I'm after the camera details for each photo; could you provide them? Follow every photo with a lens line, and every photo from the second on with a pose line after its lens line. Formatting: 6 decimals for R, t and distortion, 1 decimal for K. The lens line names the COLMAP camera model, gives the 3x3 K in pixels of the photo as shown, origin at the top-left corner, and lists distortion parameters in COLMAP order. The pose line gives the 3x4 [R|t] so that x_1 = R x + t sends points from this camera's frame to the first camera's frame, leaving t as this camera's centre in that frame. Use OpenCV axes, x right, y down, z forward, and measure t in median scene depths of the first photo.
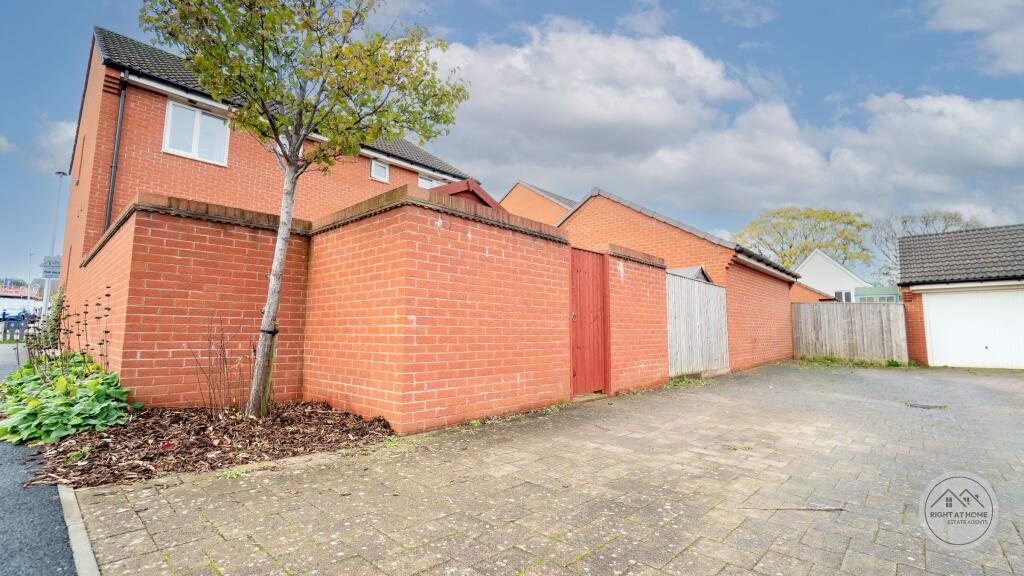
lens RADIAL K [[466.2, 0, 515.3], [0, 466.2, 280.5], [0, 0, 1]] dist [-0.066669, 0.025044]
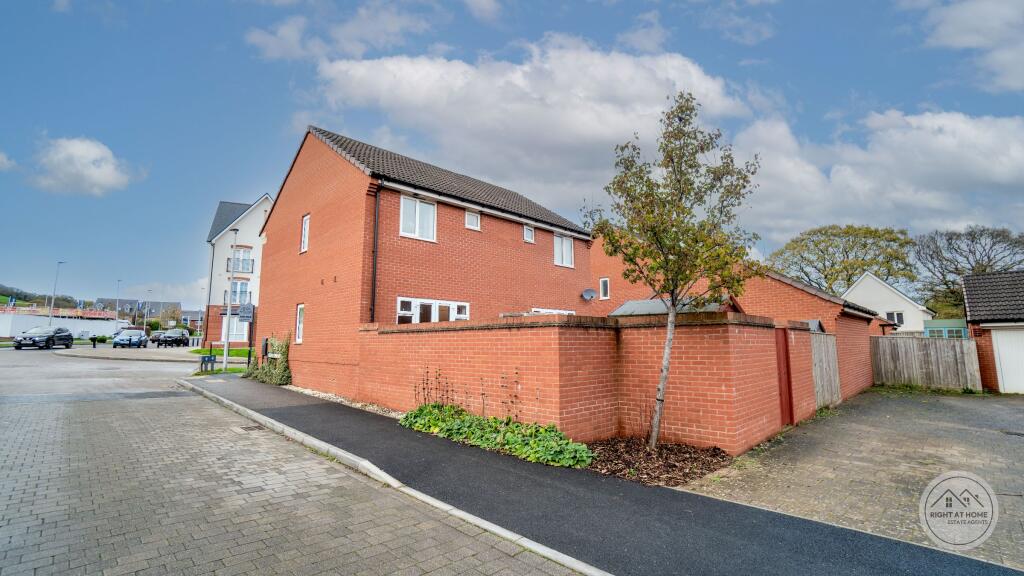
lens RADIAL K [[466.2, 0, 515.3], [0, 466.2, 280.5], [0, 0, 1]] dist [-0.066669, 0.025044]
pose [[0.998784, -0.012166, -0.047781, -0.275833], [0.010925, 0.999599, -0.026132, -0.084386], [0.048080, 0.025579, 0.998516, -0.221713]]
